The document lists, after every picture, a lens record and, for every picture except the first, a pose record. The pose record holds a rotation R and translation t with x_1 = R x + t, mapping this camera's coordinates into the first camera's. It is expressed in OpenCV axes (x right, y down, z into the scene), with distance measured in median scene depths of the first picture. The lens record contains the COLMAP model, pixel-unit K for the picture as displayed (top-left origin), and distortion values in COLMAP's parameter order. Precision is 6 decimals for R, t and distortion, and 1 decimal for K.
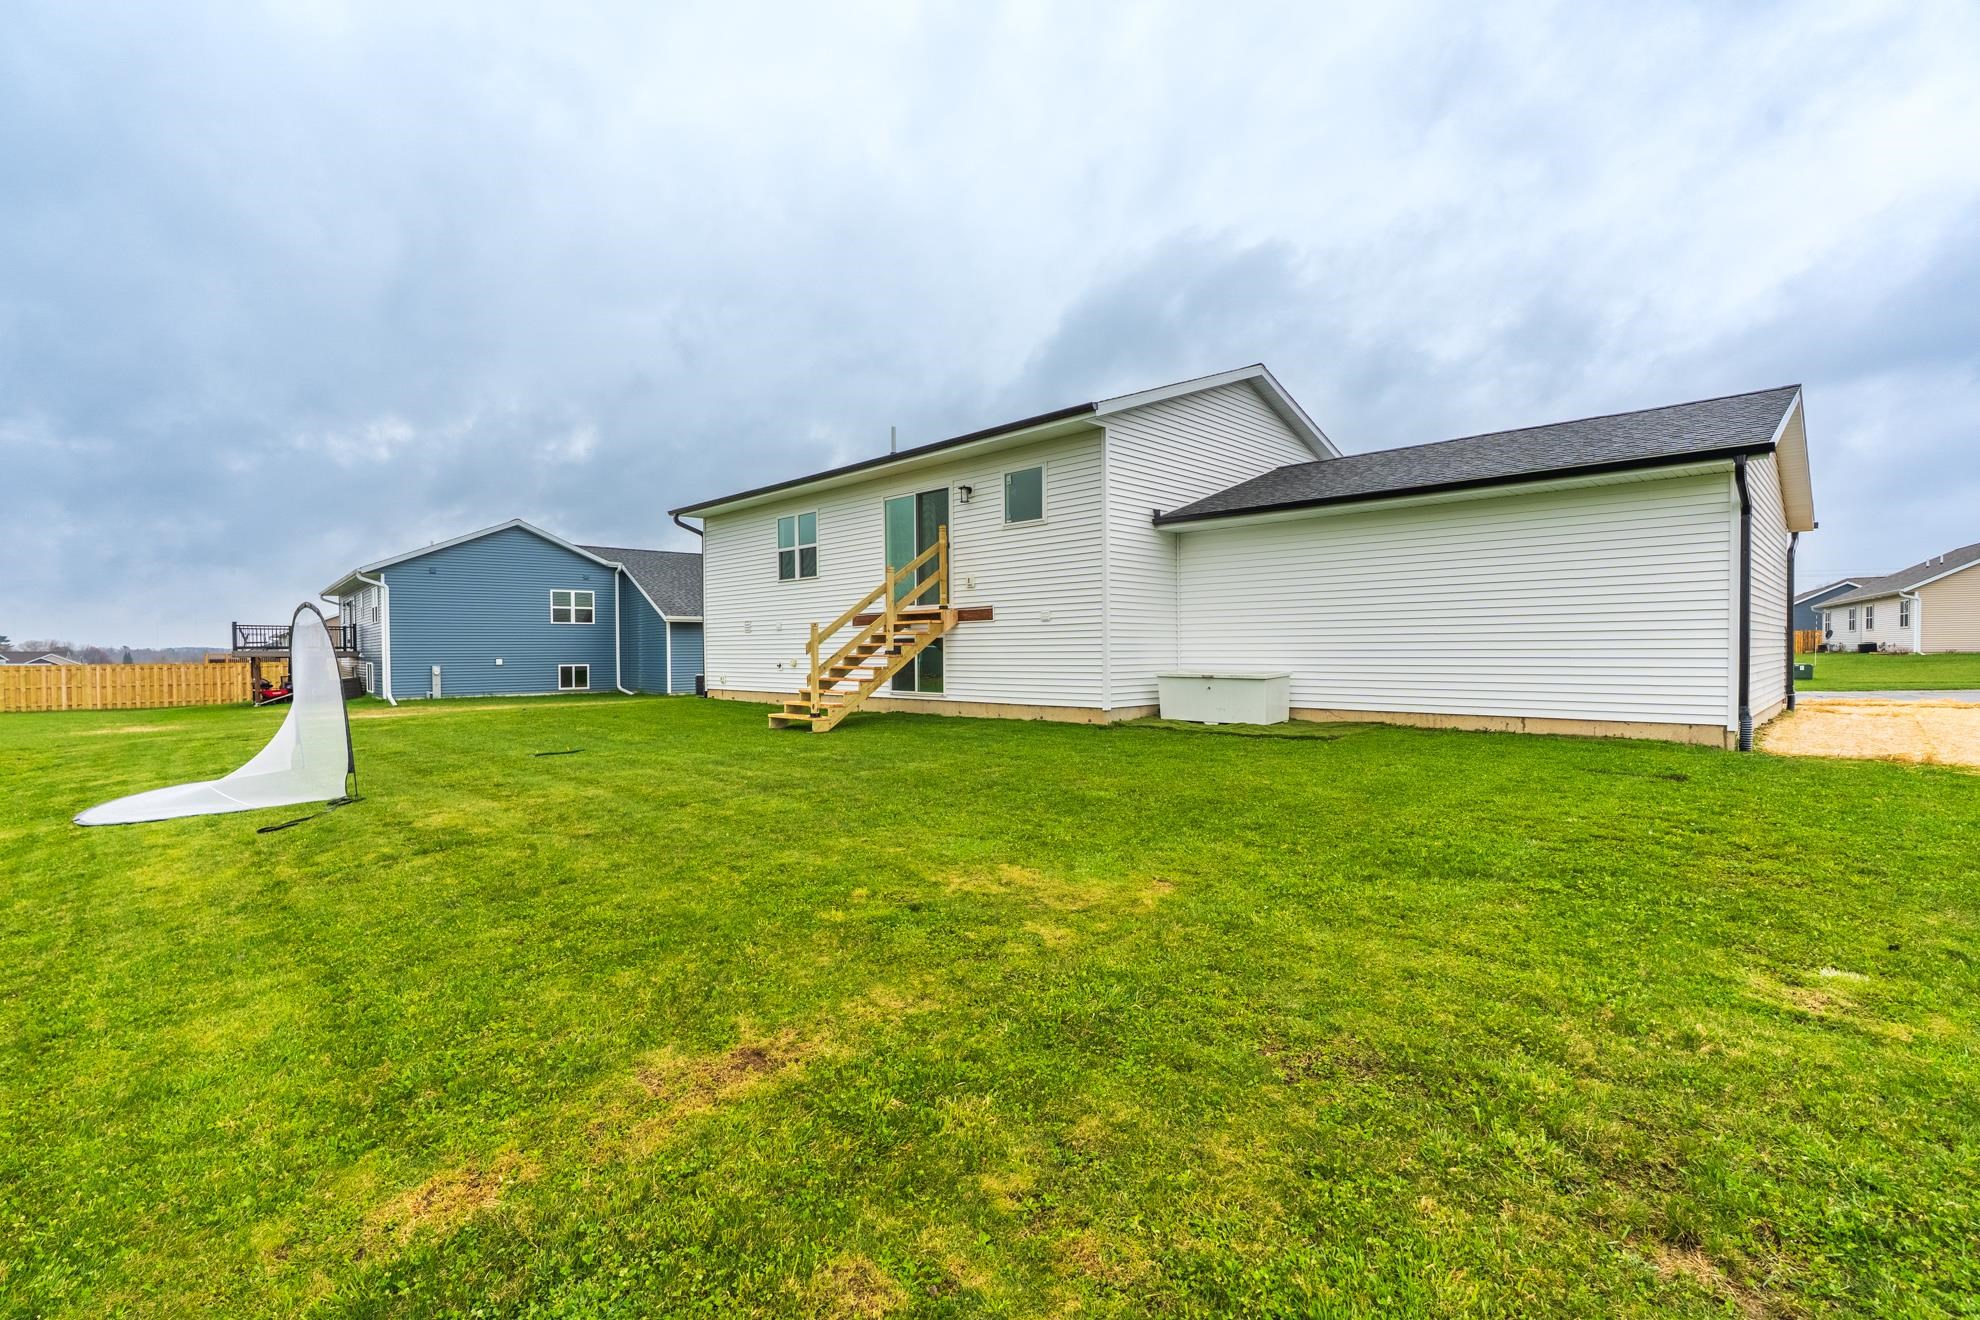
lens RADIAL K [[918.0, 0, 999.3], [0, 918.0, 661.7], [0, 0, 1]] dist [-0.009396, 0.002971]
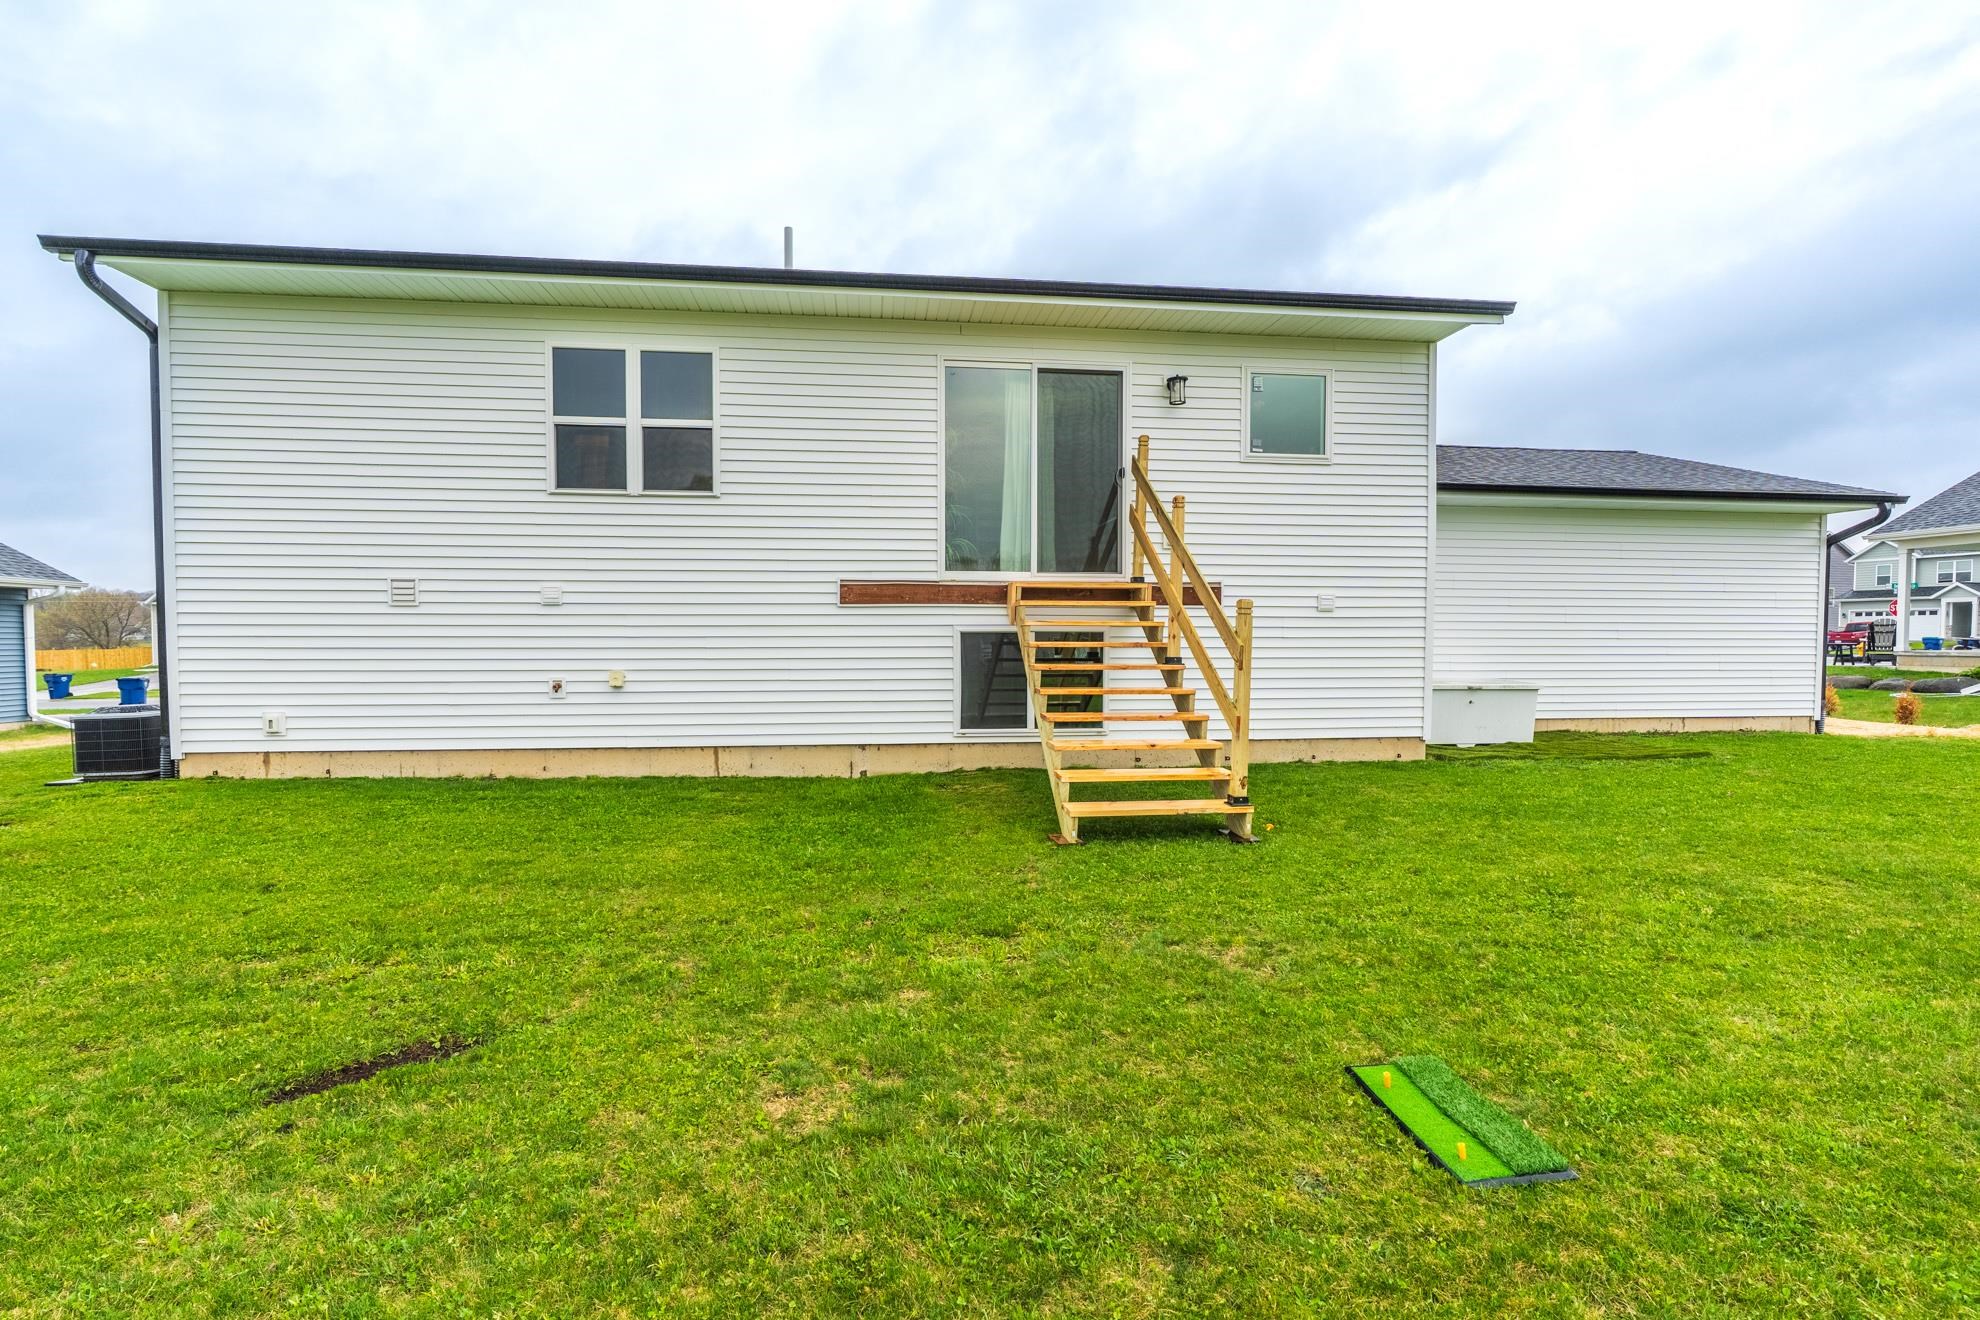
lens RADIAL K [[918.0, 0, 973.6], [0, 918.0, 662.7], [0, 0, 1]] dist [-0.009396, 0.002971]
pose [[0.614923, -0.014300, 0.788458, -0.532776], [0.003126, 0.999872, 0.015696, -0.015468], [-0.788581, -0.007187, 0.614889, 0.671215]]
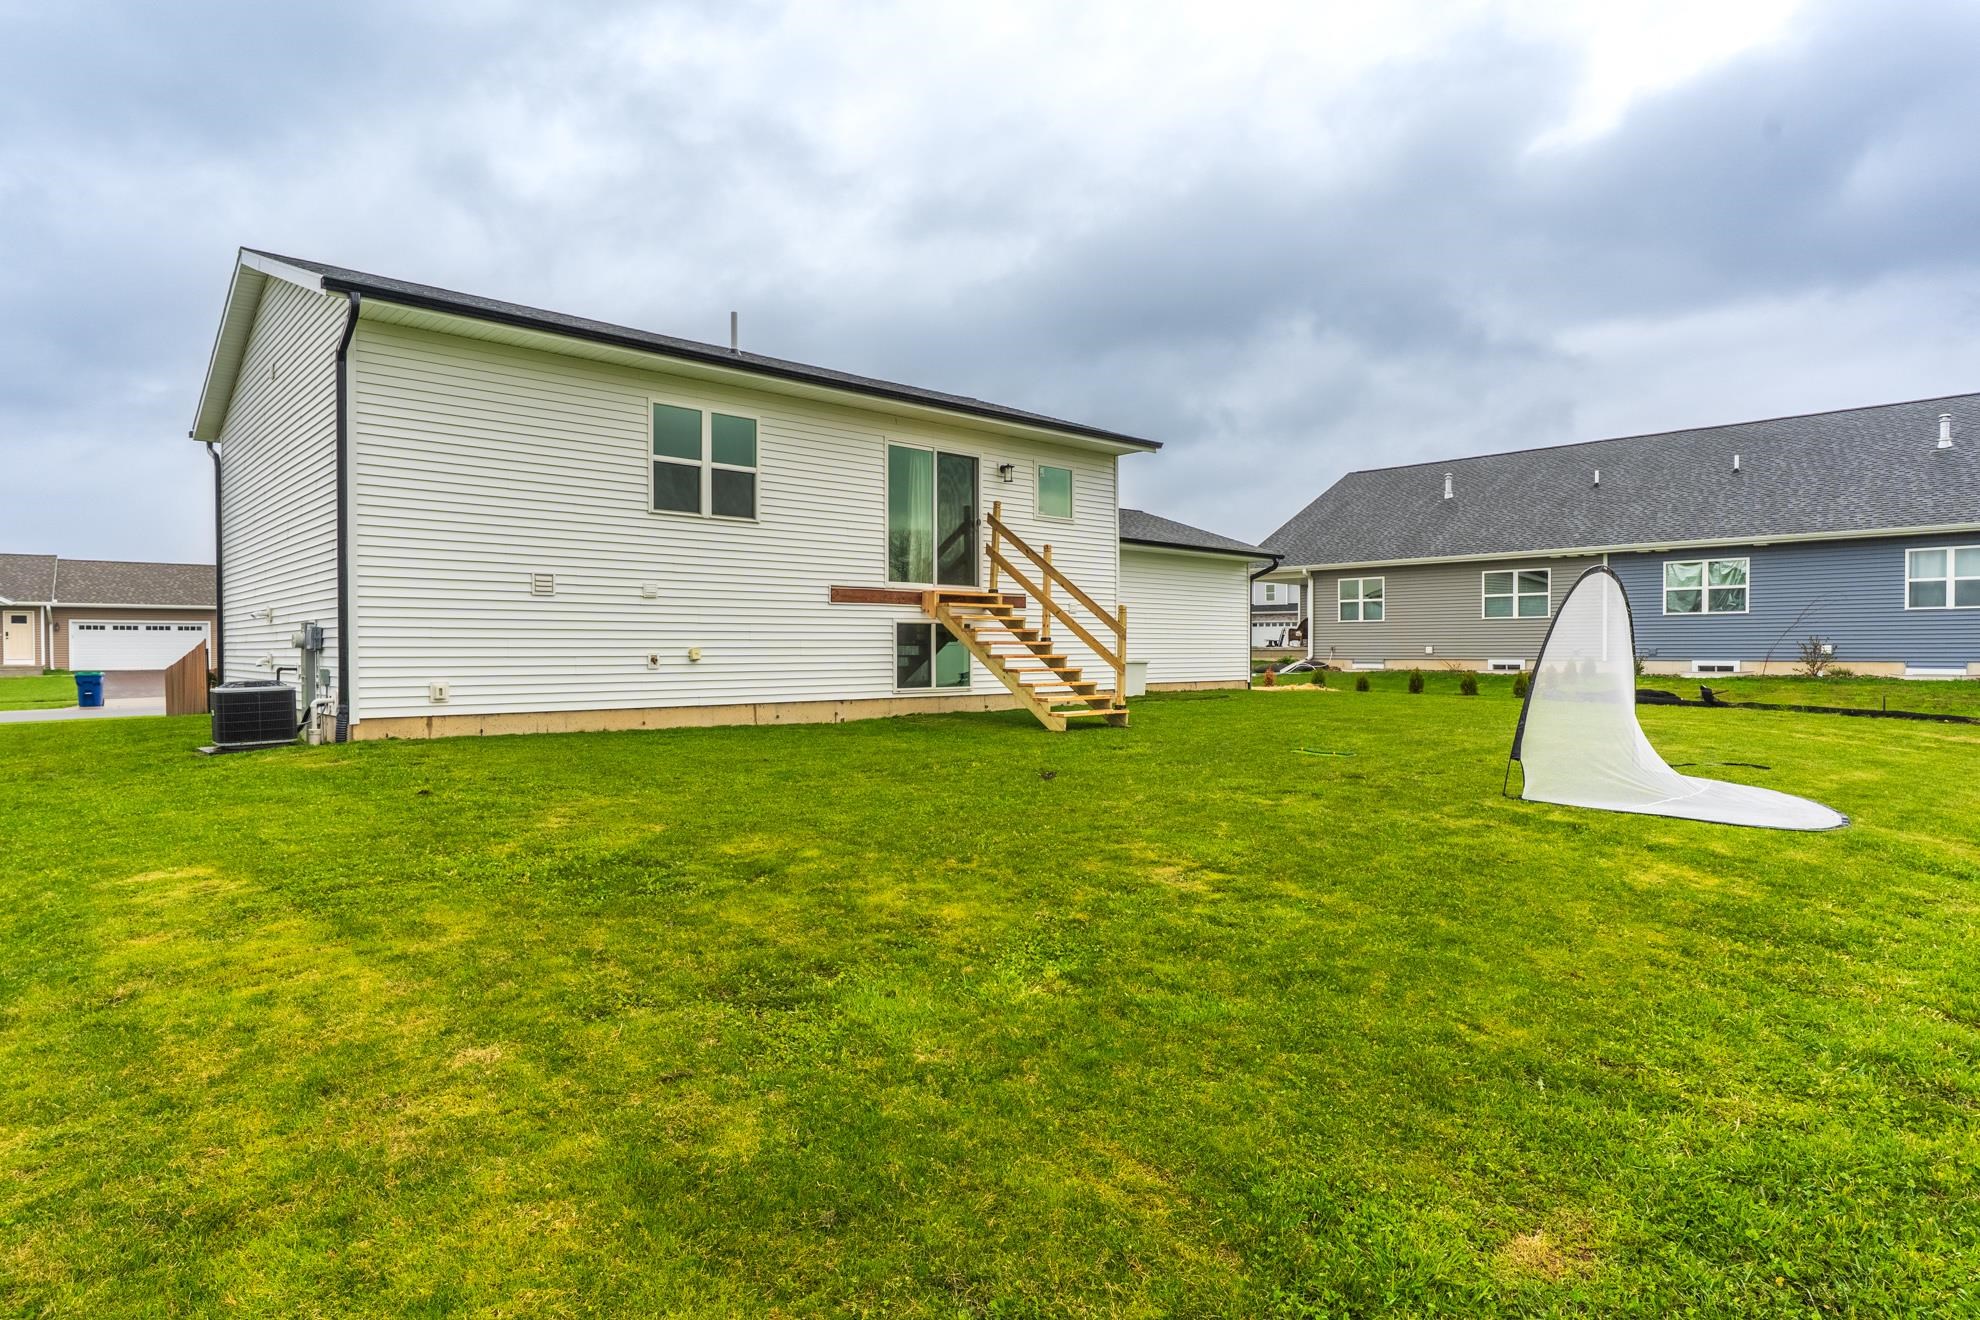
lens RADIAL K [[1081.3, 0, 987.1], [0, 1081.3, 646.1], [0, 0, 1]] dist [-0.004196, 0.000213]
pose [[0.038645, 0.008573, 0.999216, -1.043846], [0.011440, 0.999894, -0.009022, 0.004651], [-0.999188, 0.011779, 0.038542, 0.890019]]
